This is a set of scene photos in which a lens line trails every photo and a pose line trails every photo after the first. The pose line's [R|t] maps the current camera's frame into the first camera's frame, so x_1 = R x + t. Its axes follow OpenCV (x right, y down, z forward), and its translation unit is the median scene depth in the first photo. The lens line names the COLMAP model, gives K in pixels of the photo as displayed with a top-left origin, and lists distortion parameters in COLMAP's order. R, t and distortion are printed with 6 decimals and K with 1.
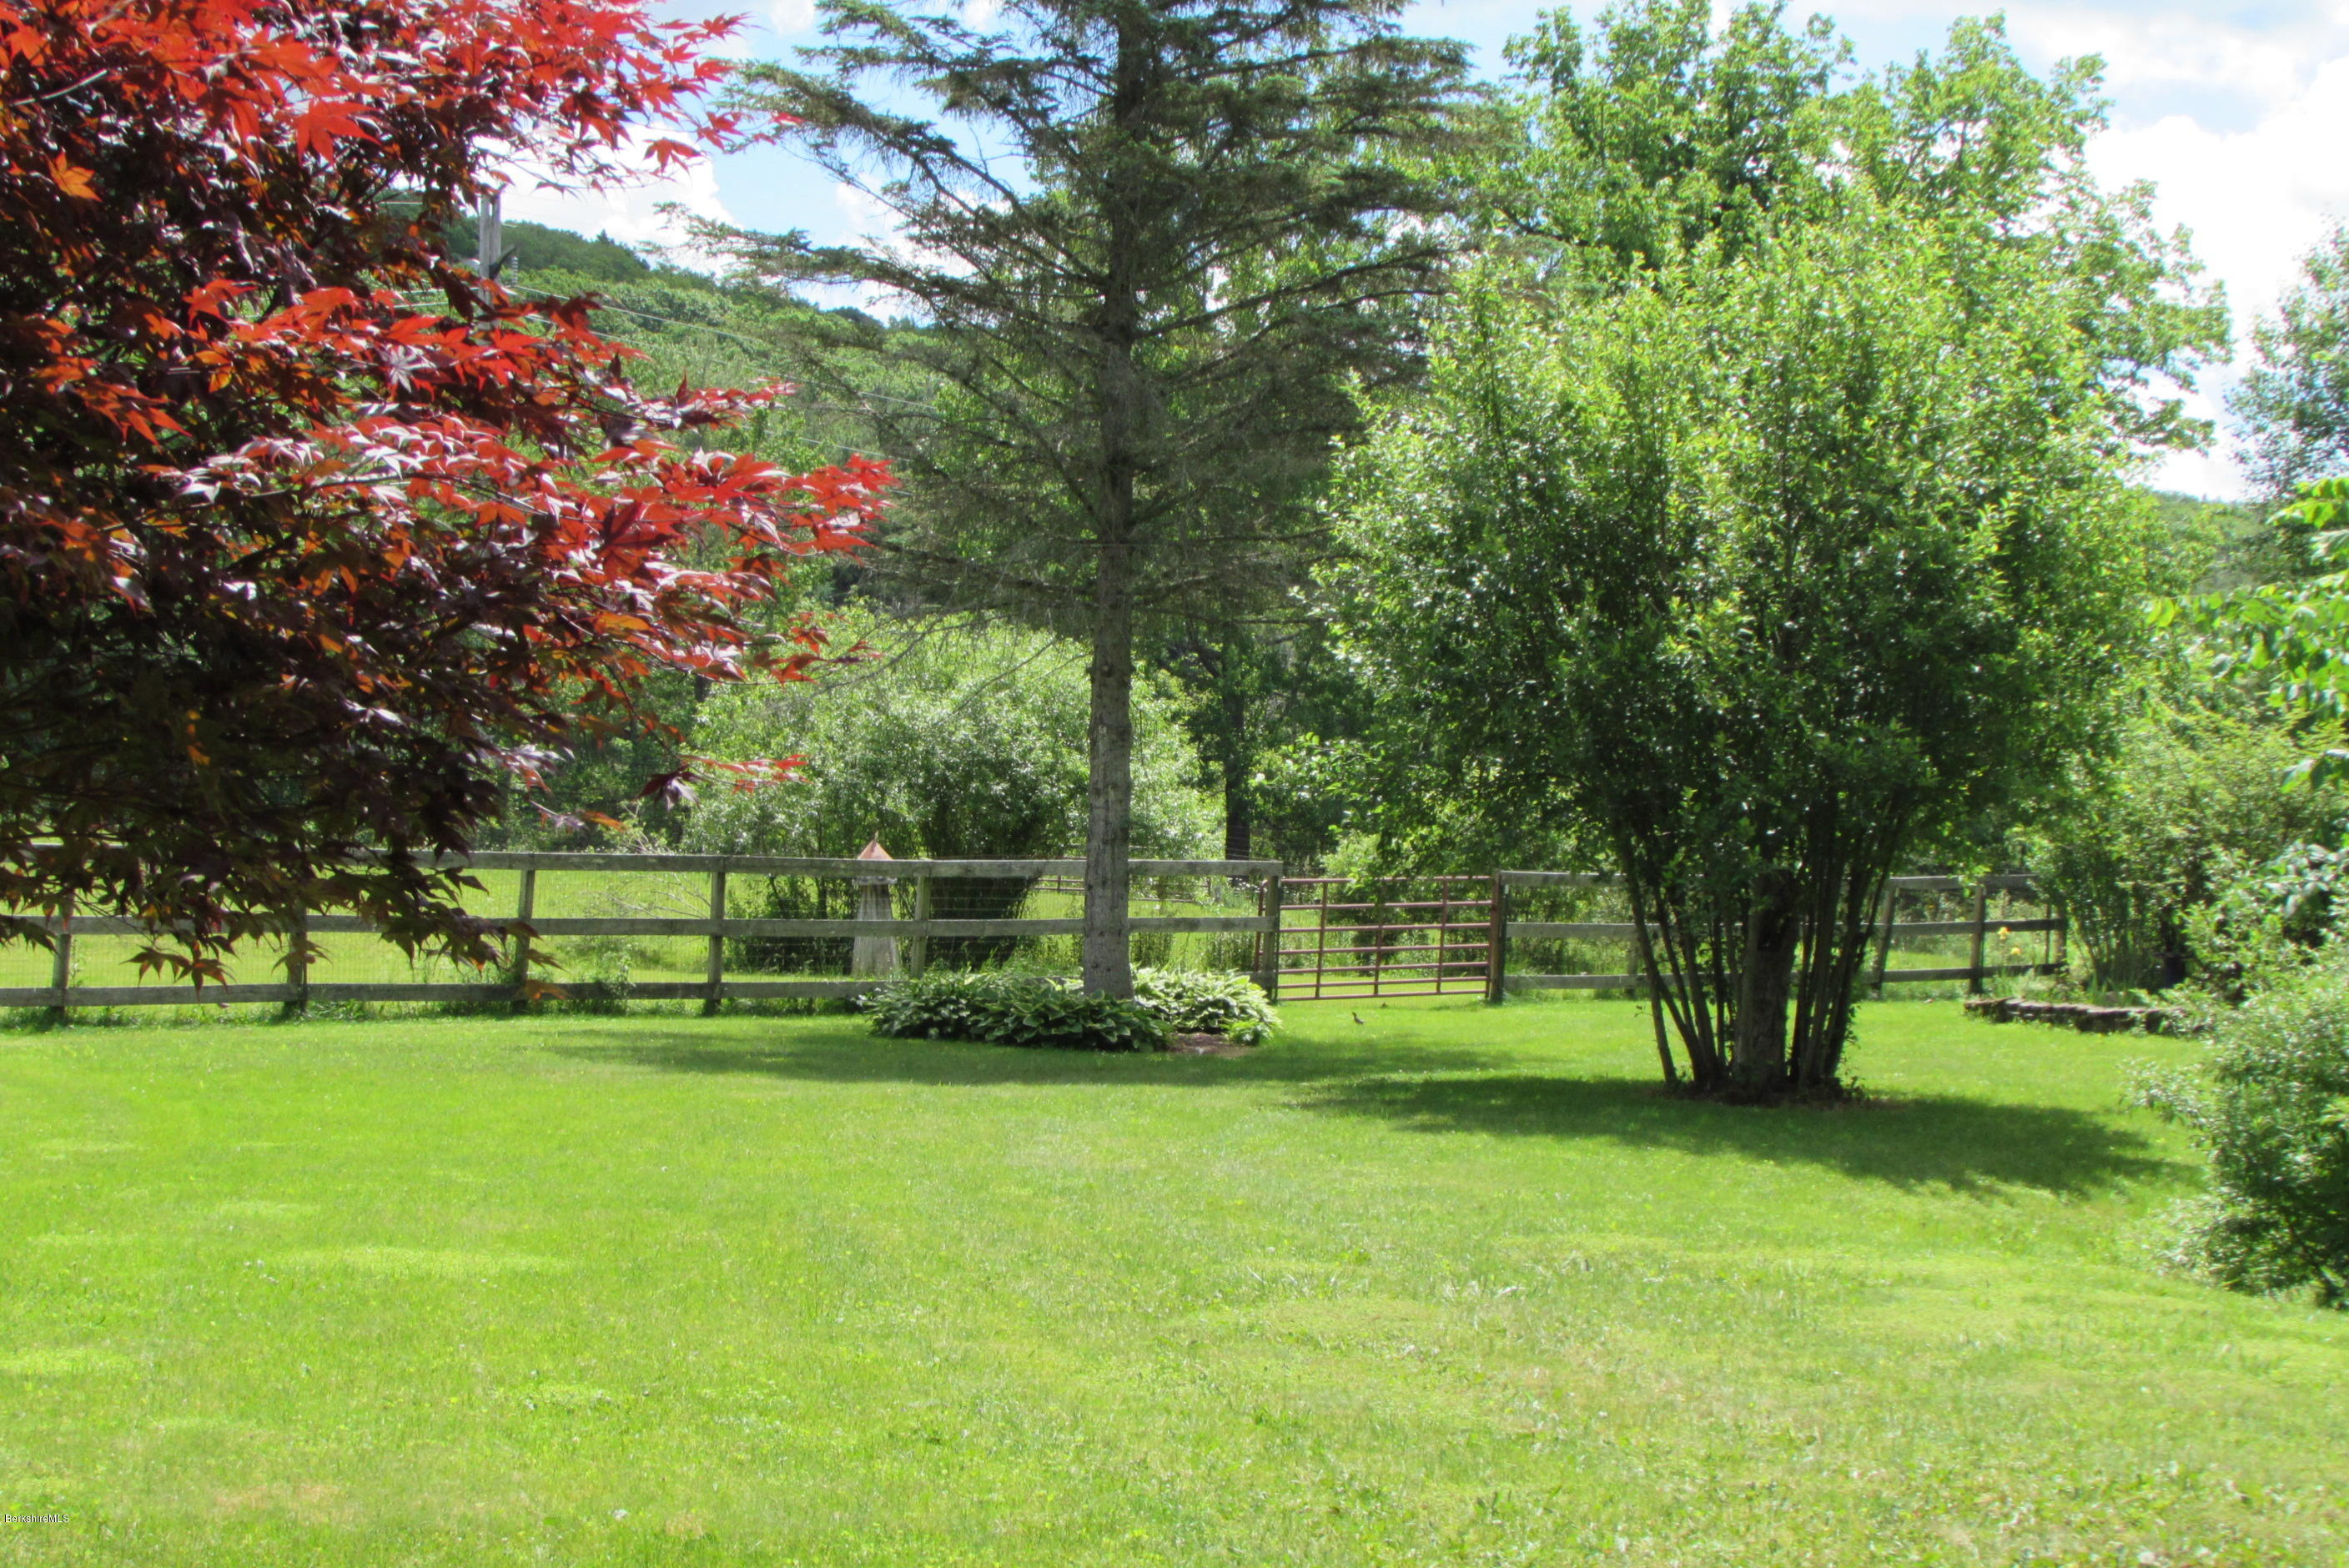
lens RADIAL K [[4367.3, 0, 1174.5], [0, 4367.3, 784.0], [0, 0, 1]] dist [-0.081881, -0.208780]
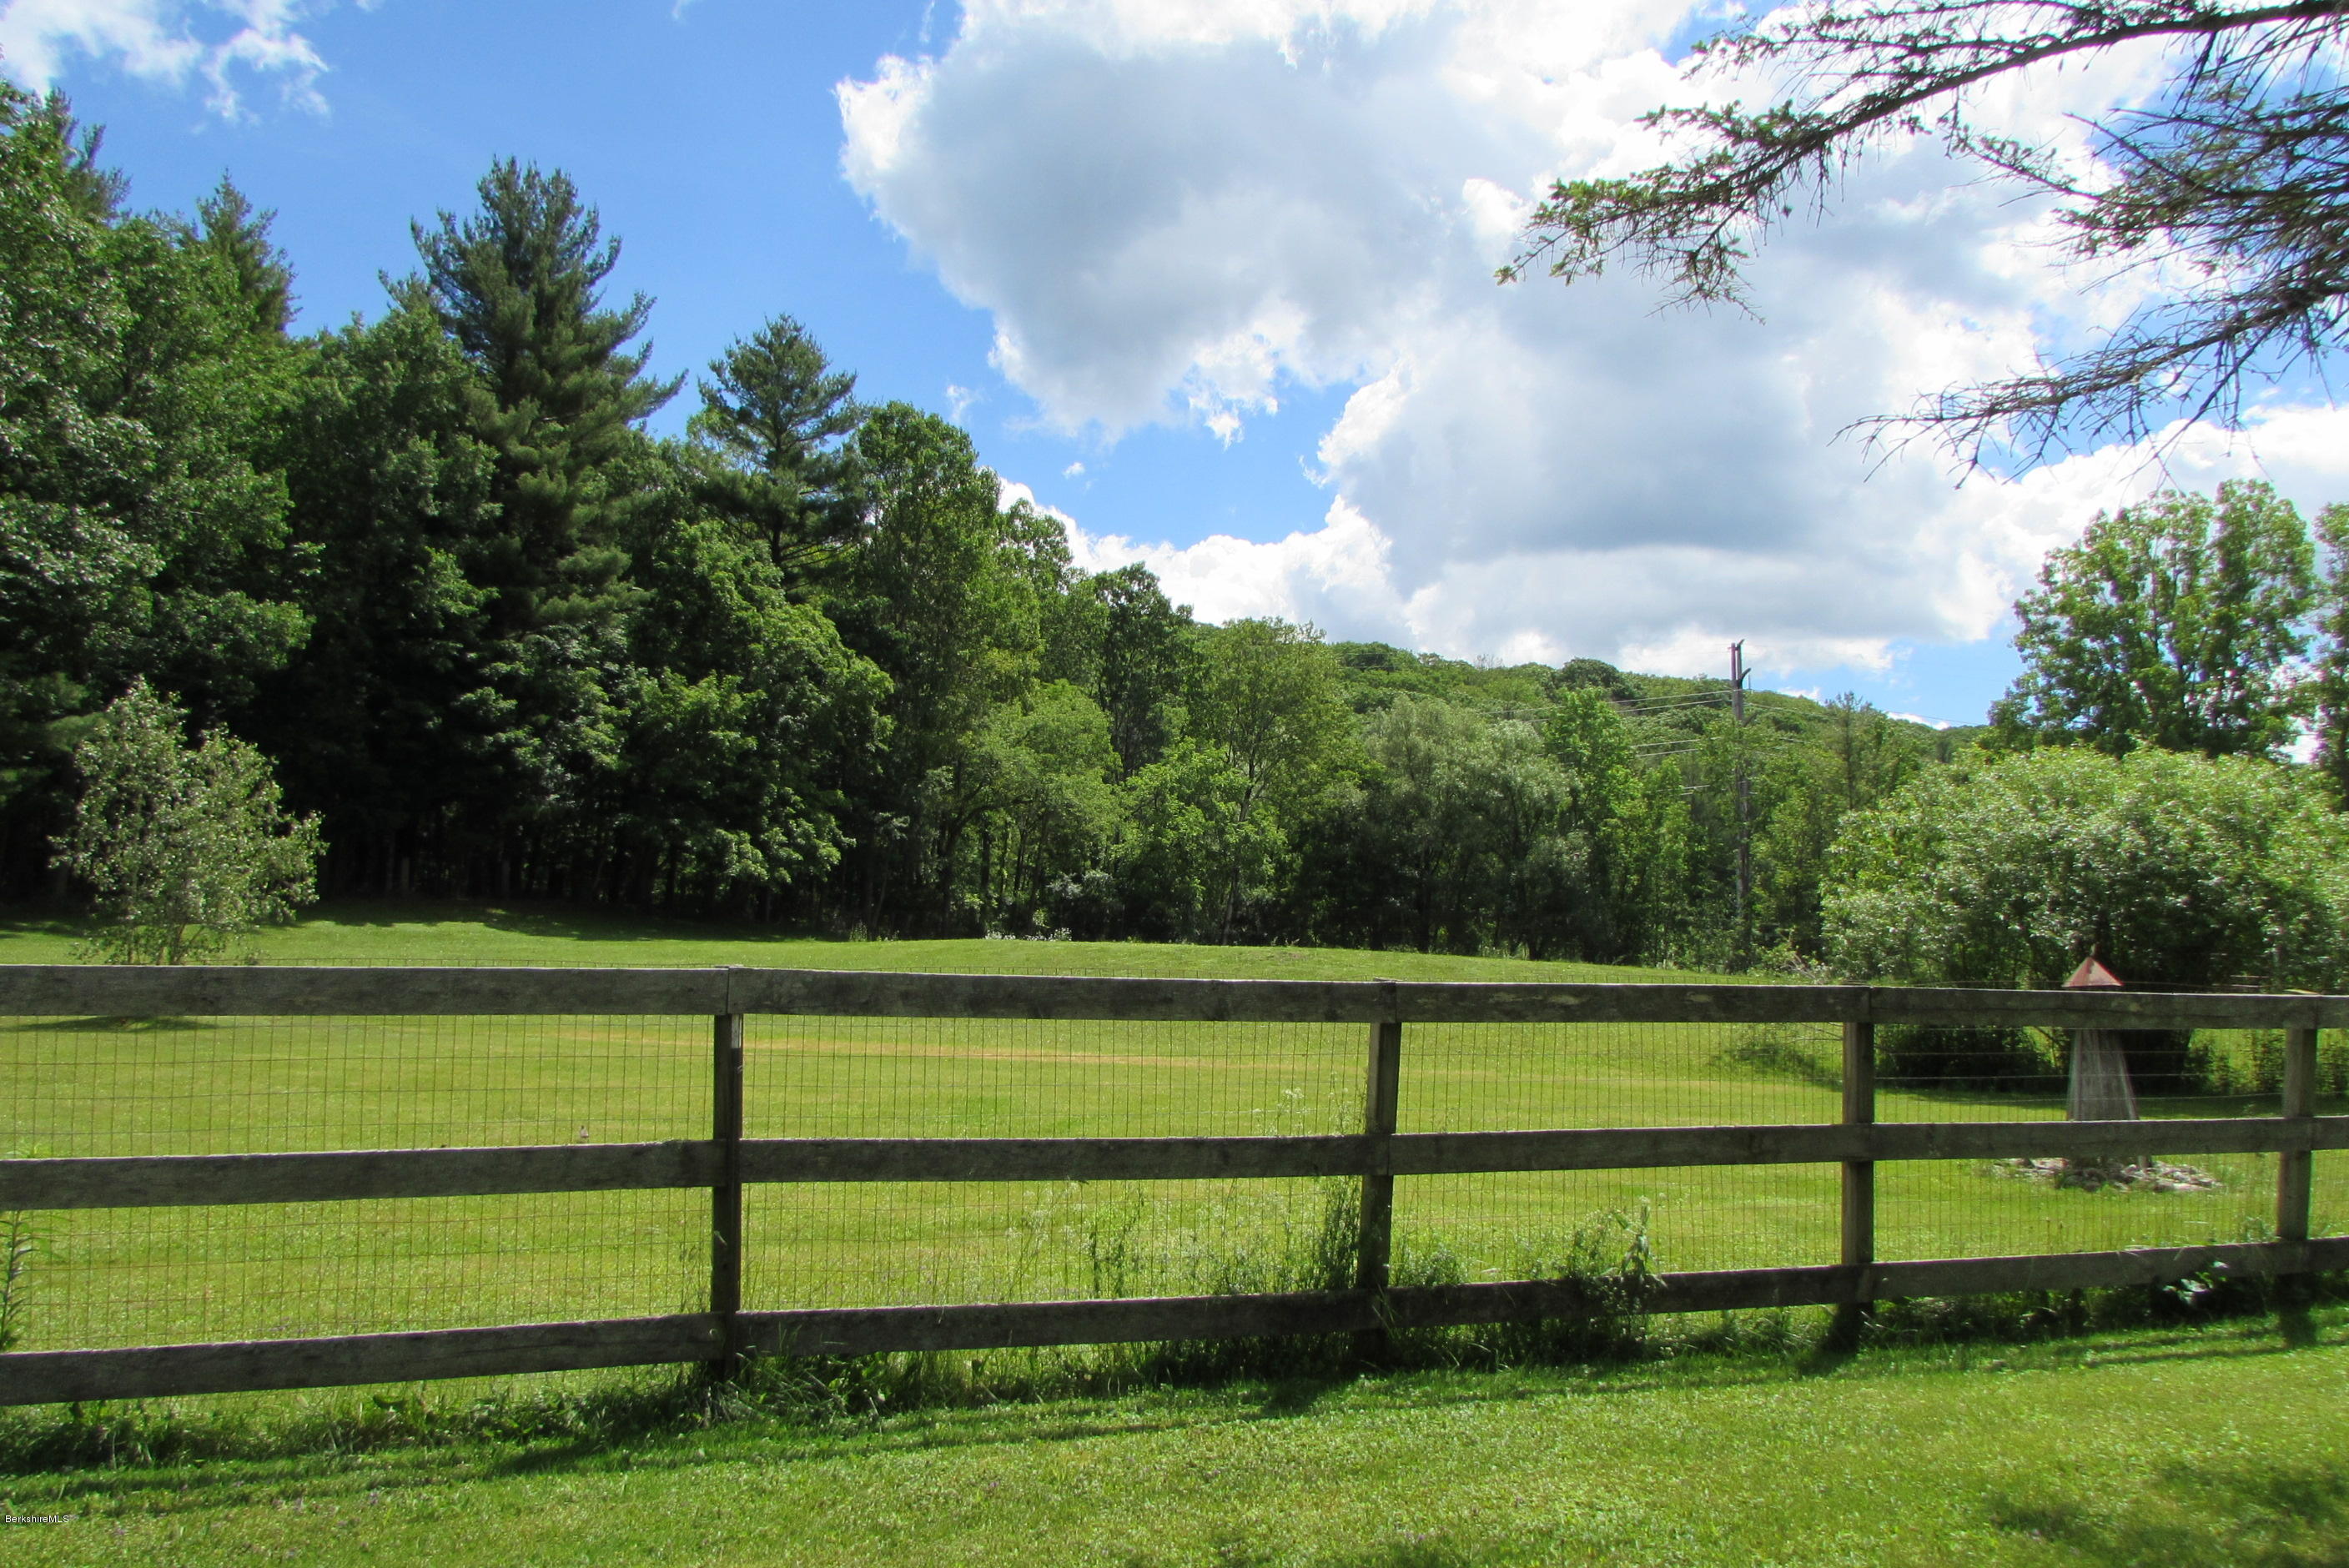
lens RADIAL K [[1659.2, 0, 1183.0], [0, 1659.2, 775.2], [0, 0, 1]] dist [-0.035884, 0.015740]
pose [[0.880433, -0.046362, -0.471898, -0.084951], [0.001095, 0.995405, -0.095750, 0.010583], [0.474169, 0.083785, 0.876438, 0.819646]]
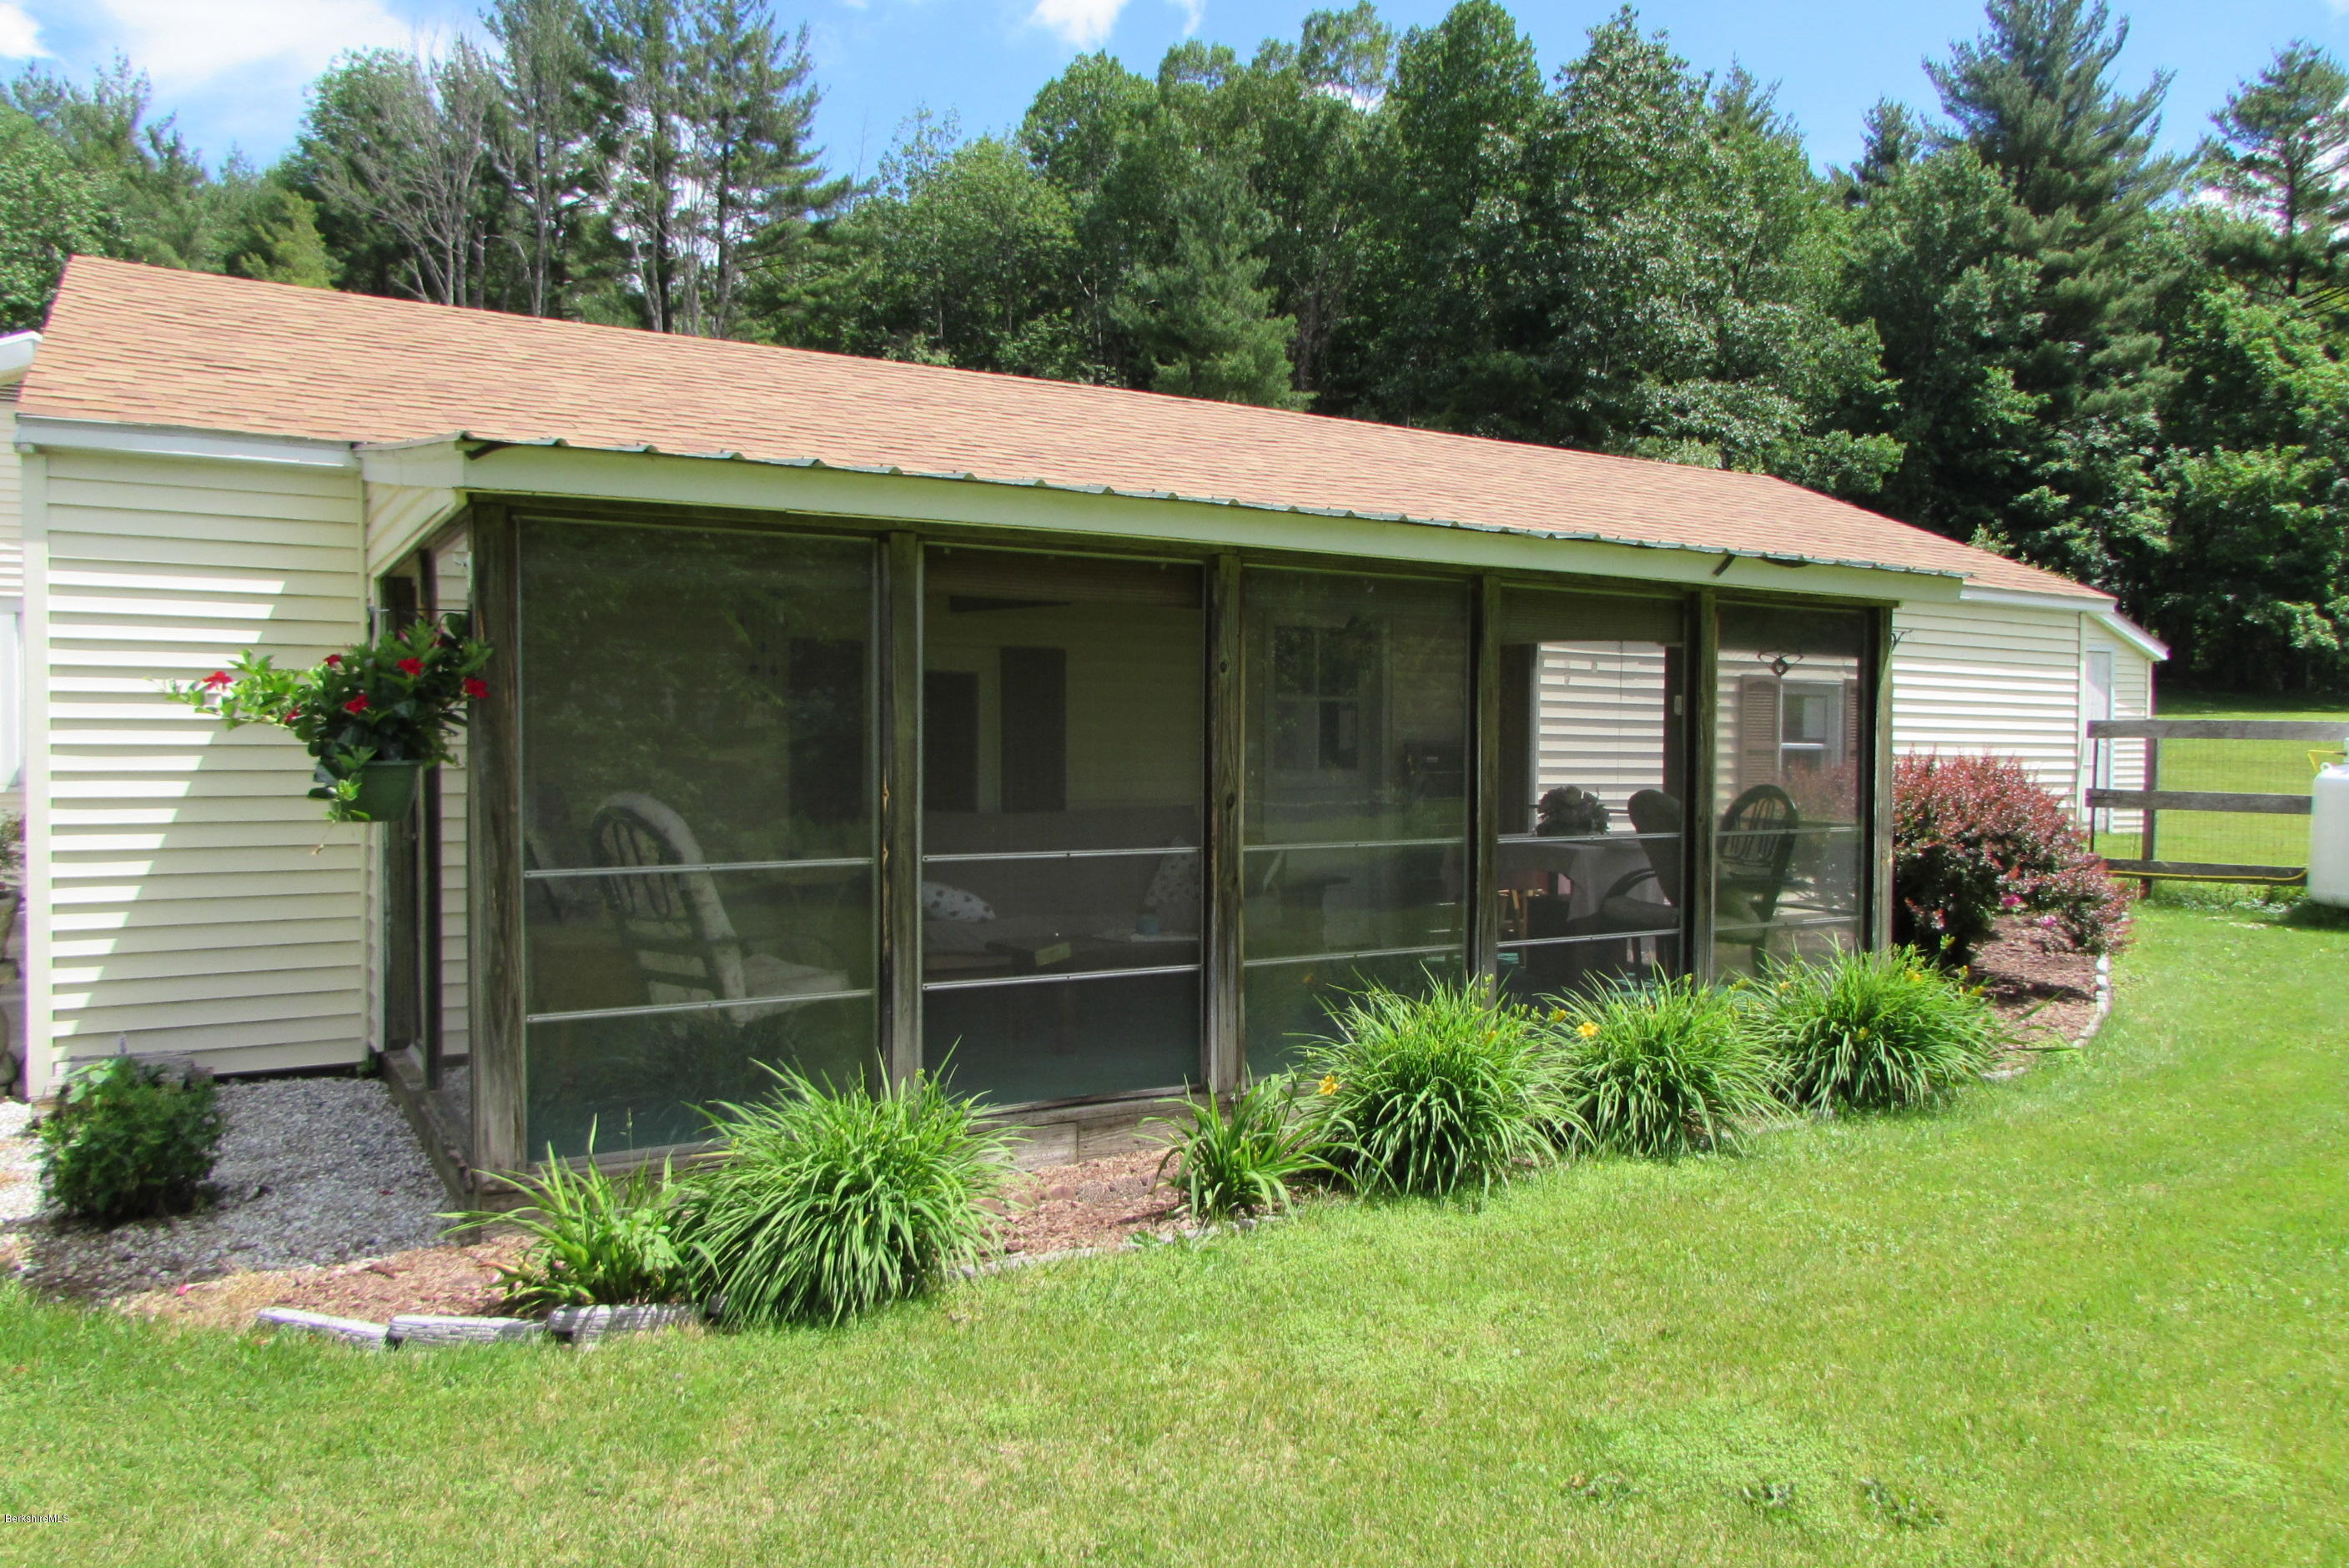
lens RADIAL K [[1659.2, 0, 1183.0], [0, 1659.2, 775.2], [0, 0, 1]] dist [-0.035884, 0.015740]
pose [[0.302497, 0.022043, -0.952895, -0.043940], [0.020205, 0.999360, 0.029532, 0.009054], [0.952936, -0.028186, 0.301858, 0.539862]]
